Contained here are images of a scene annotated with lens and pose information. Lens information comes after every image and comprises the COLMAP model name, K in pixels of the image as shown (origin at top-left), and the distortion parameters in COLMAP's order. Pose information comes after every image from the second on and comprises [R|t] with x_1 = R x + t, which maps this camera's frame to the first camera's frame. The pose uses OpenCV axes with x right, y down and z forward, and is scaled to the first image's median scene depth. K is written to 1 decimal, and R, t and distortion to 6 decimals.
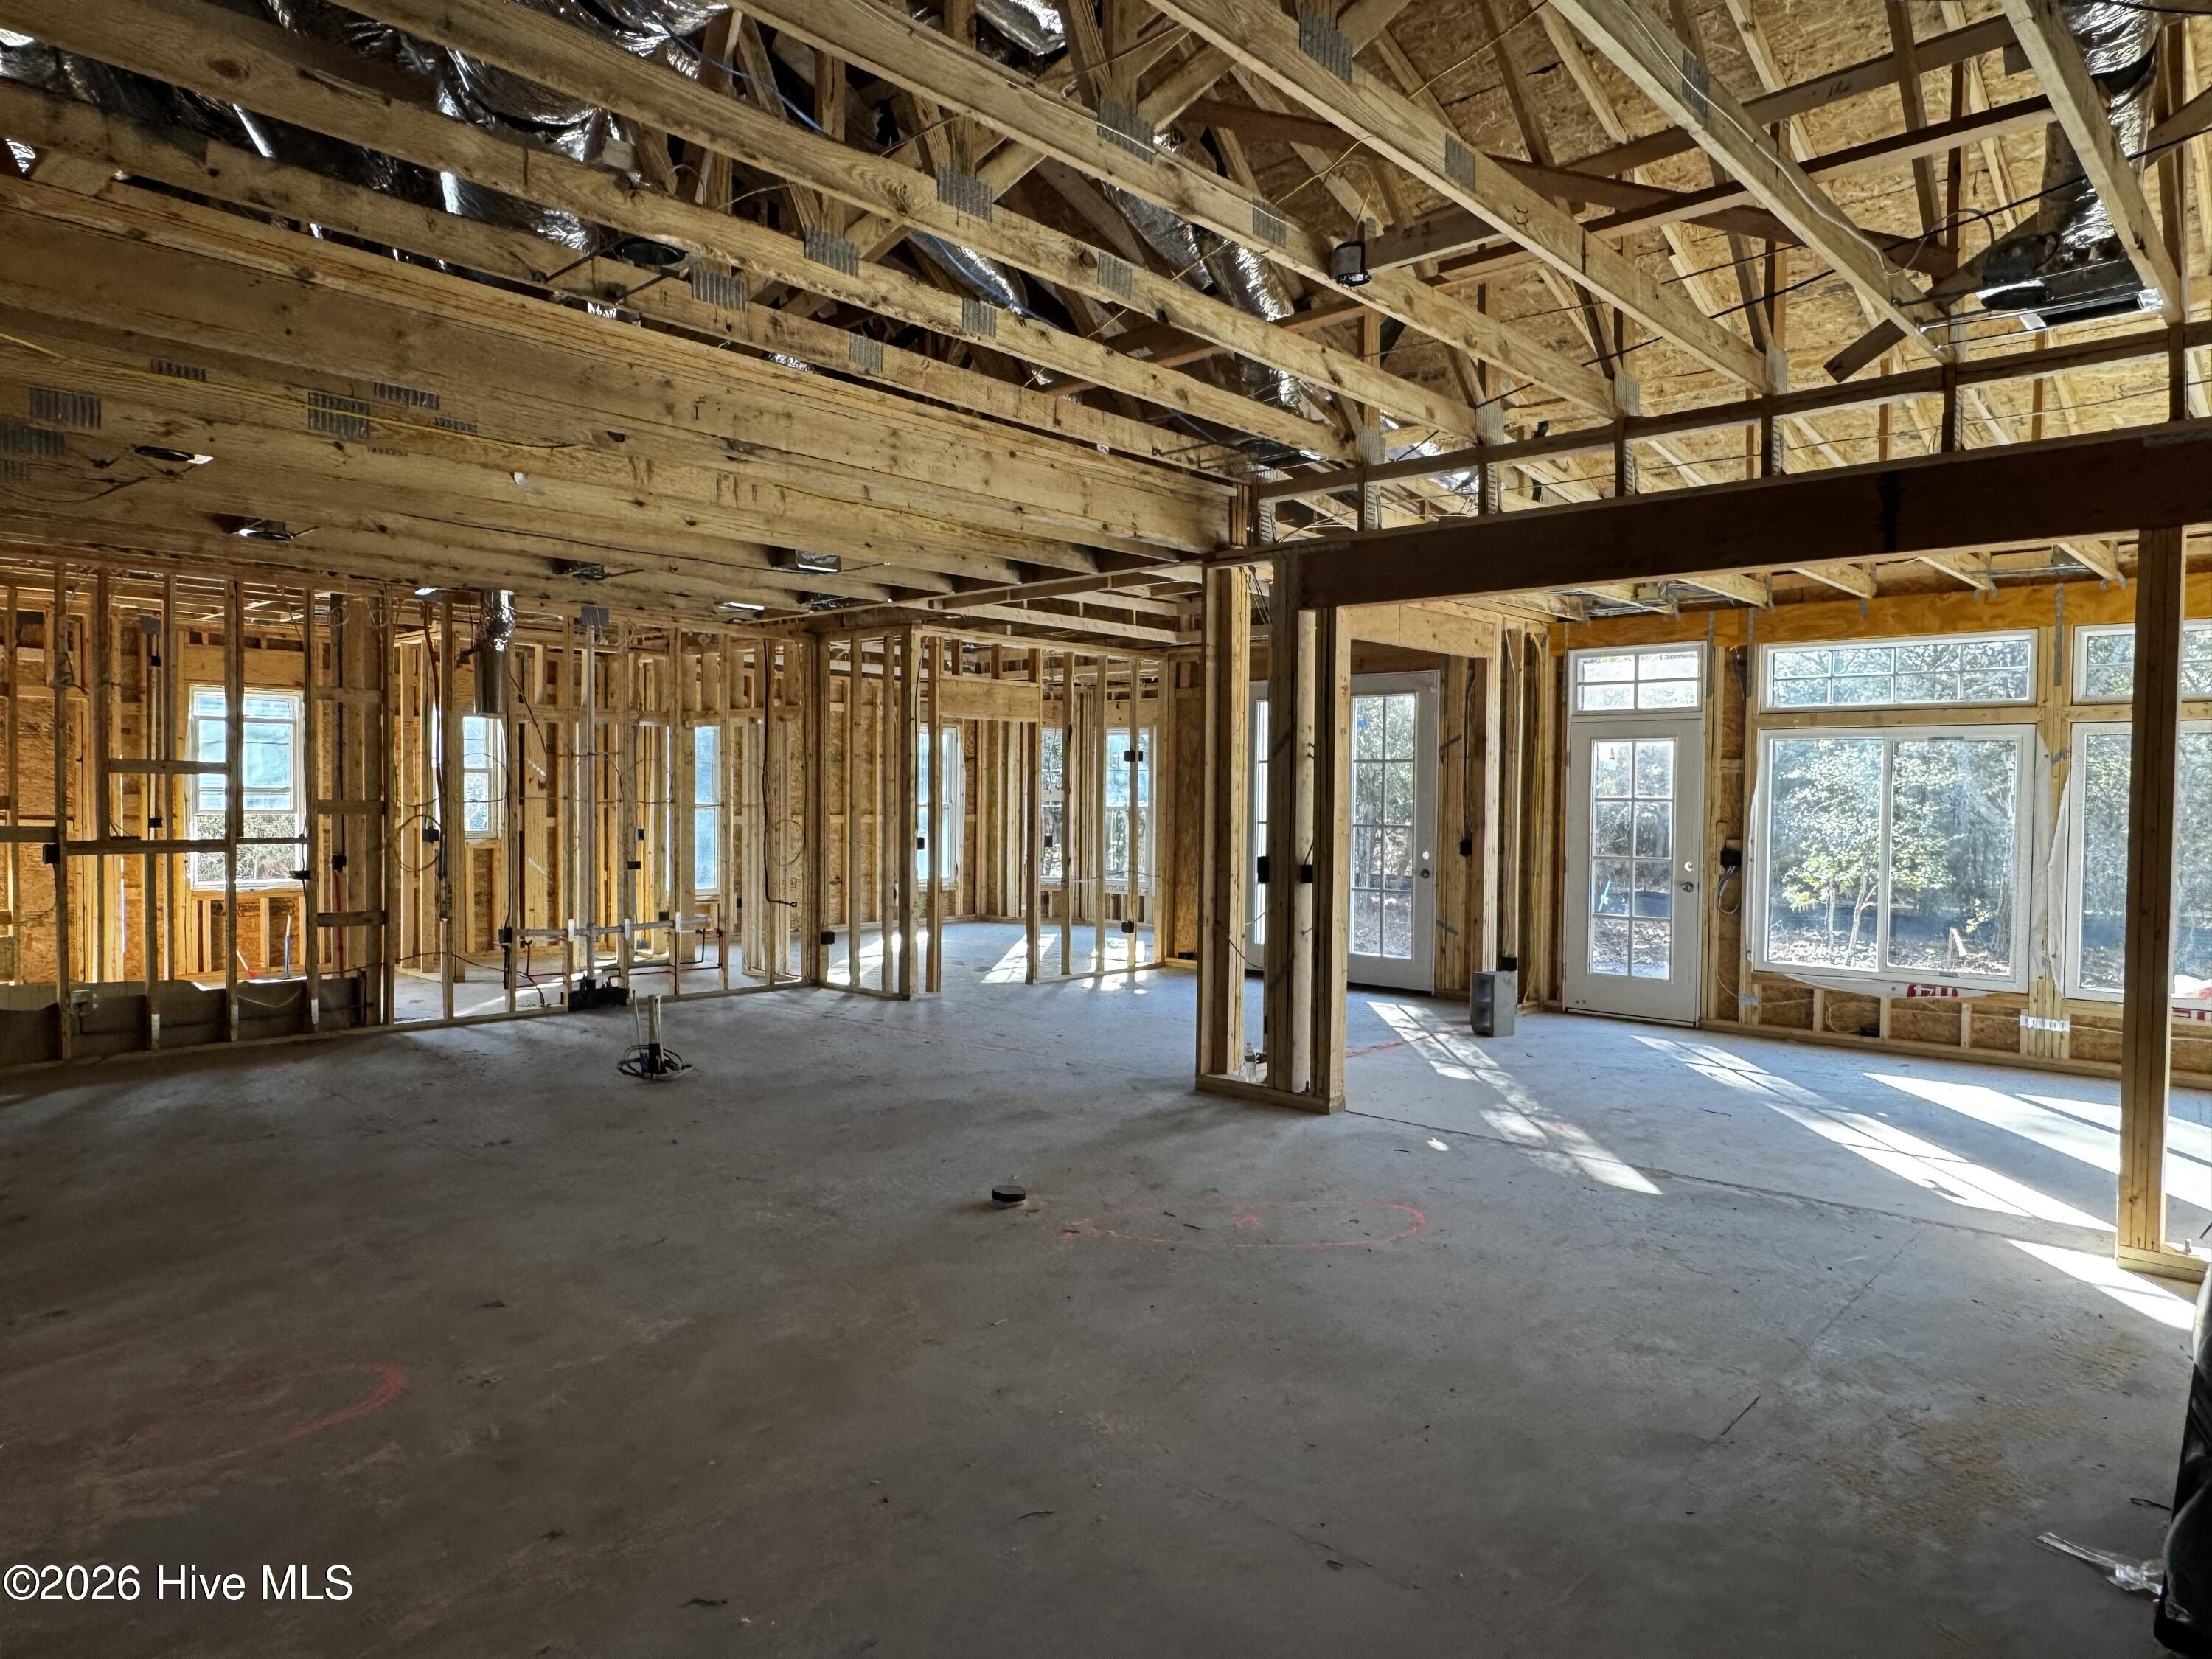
lens RADIAL K [[1417.5, 0, 1106.0], [0, 1417.5, 829.5], [0, 0, 1]] dist [-0.003407, 0.000470]
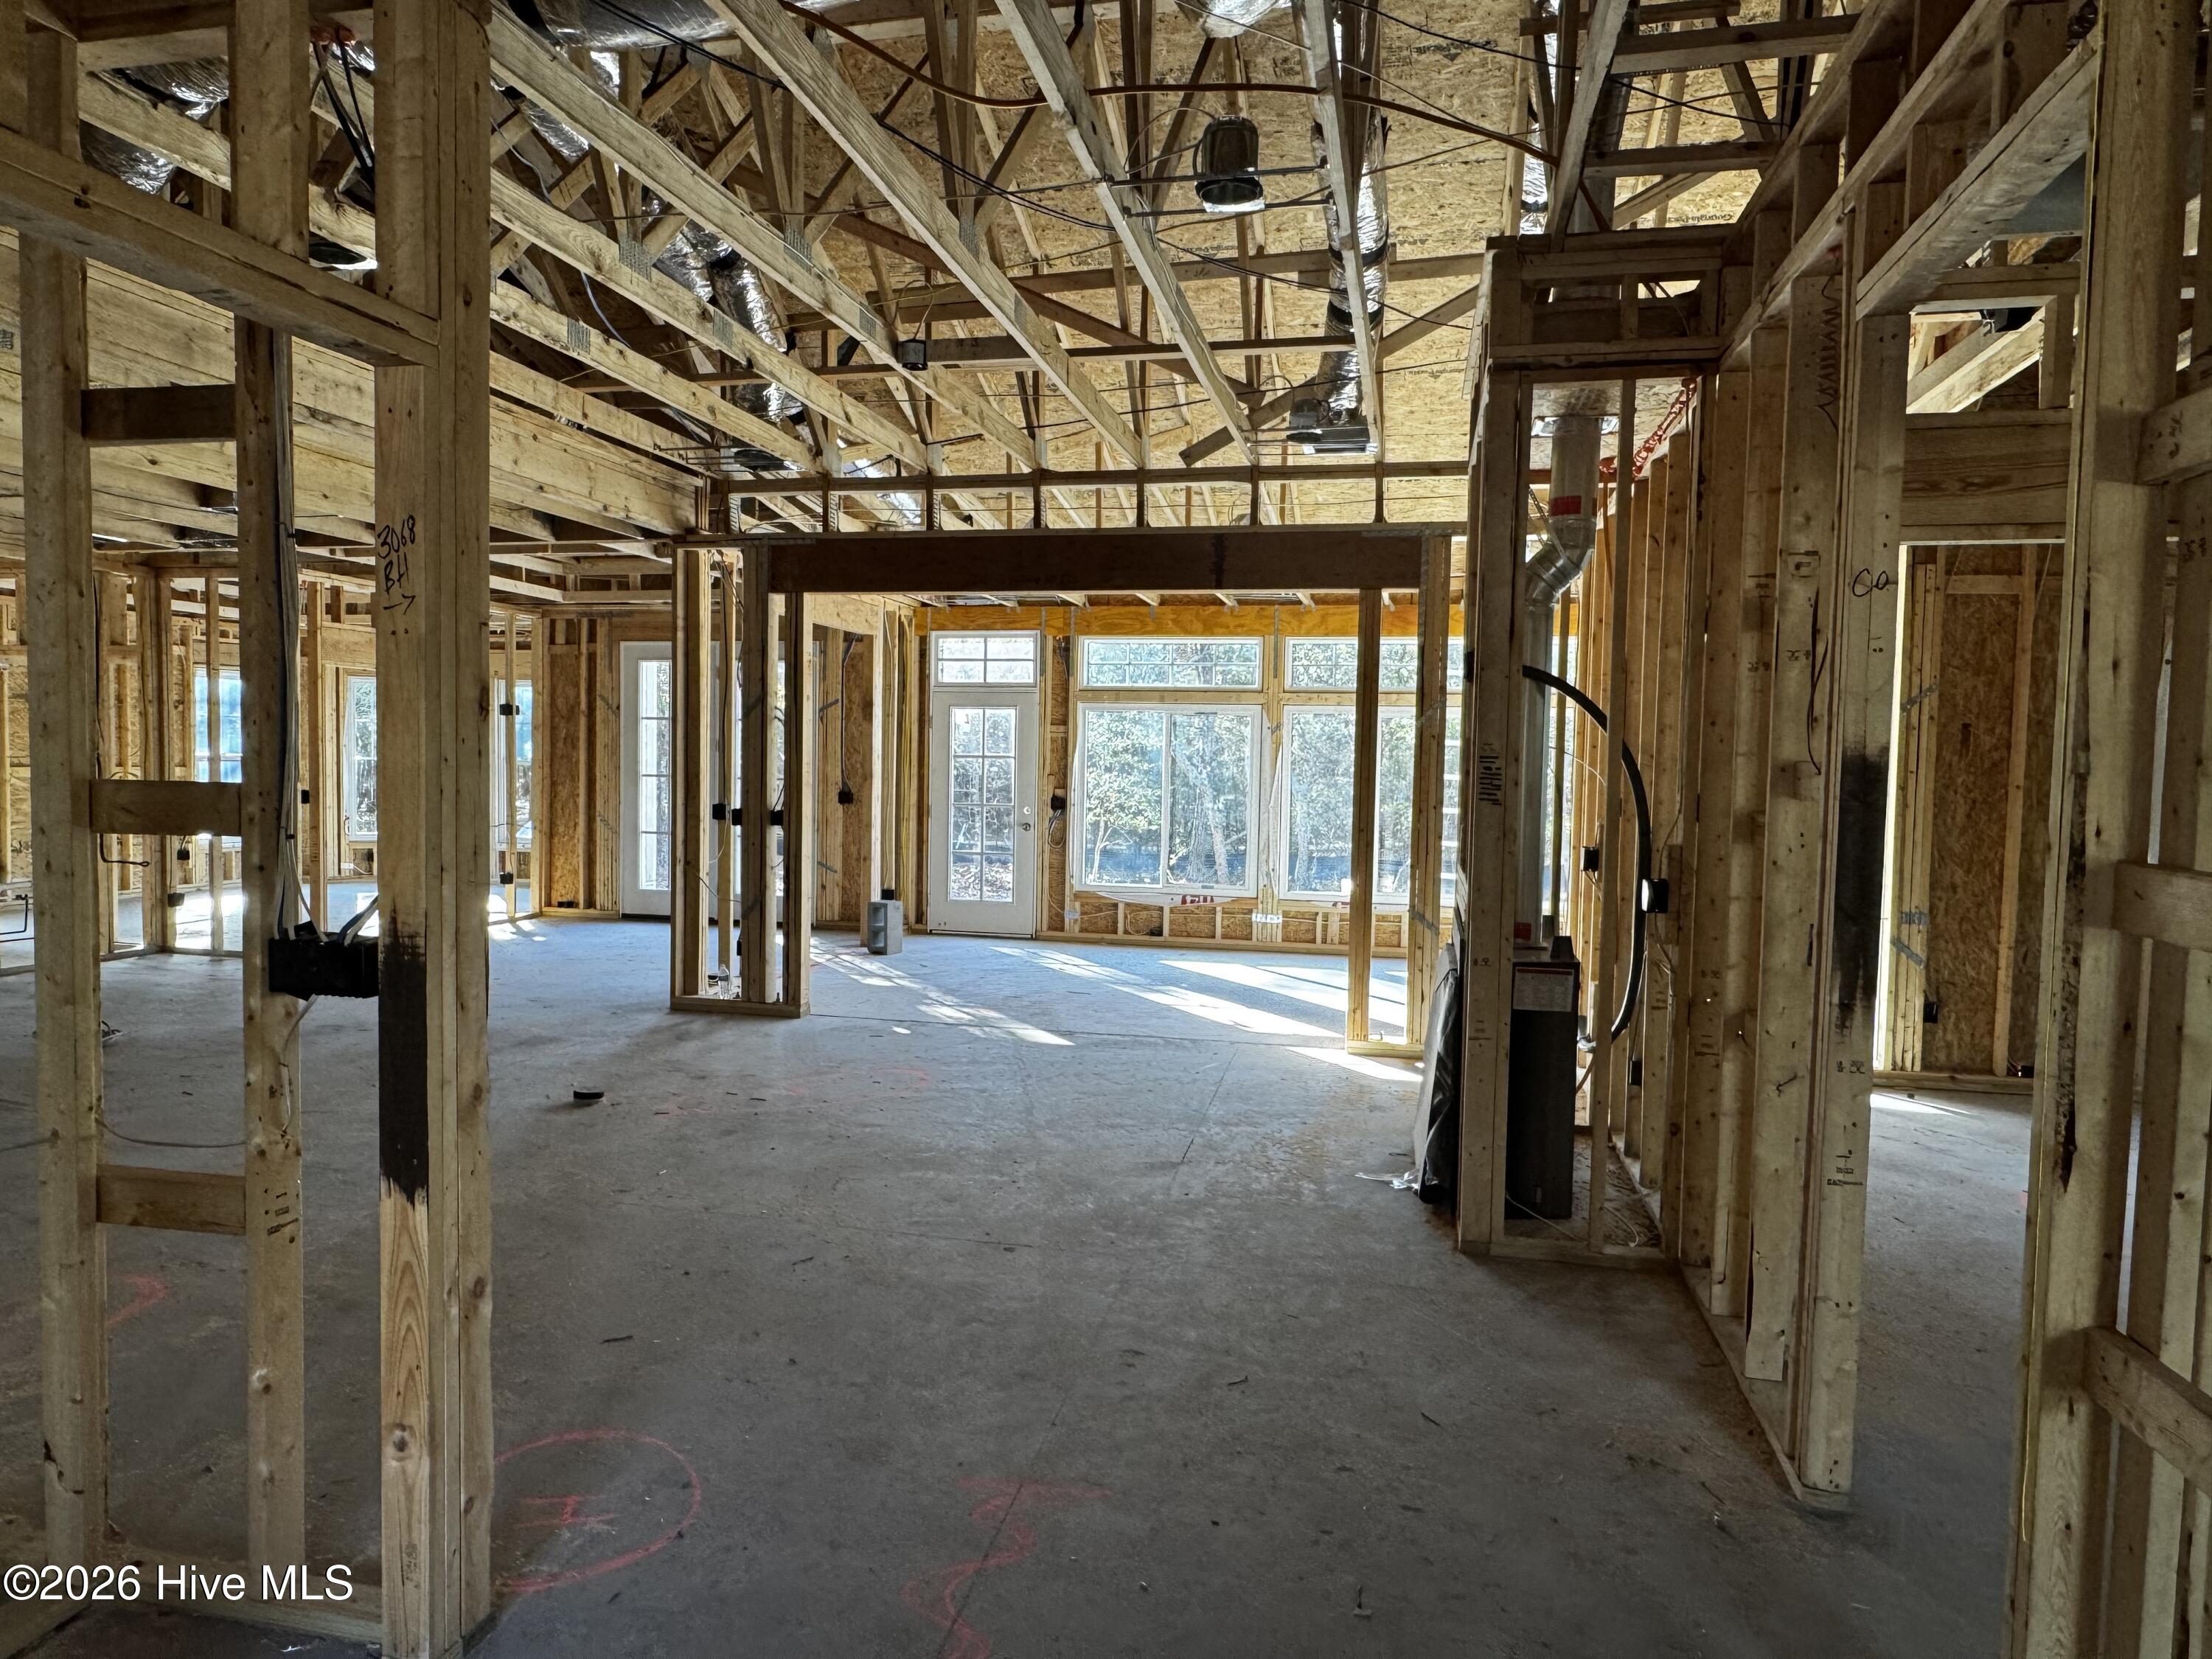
lens RADIAL K [[1417.5, 0, 1106.0], [0, 1417.5, 829.5], [0, 0, 1]] dist [-0.003407, 0.000470]
pose [[0.864223, -0.018263, 0.502777, -0.187215], [0.002501, 0.999485, 0.032005, 0.003509], [-0.503102, -0.026402, 0.863824, -0.138156]]
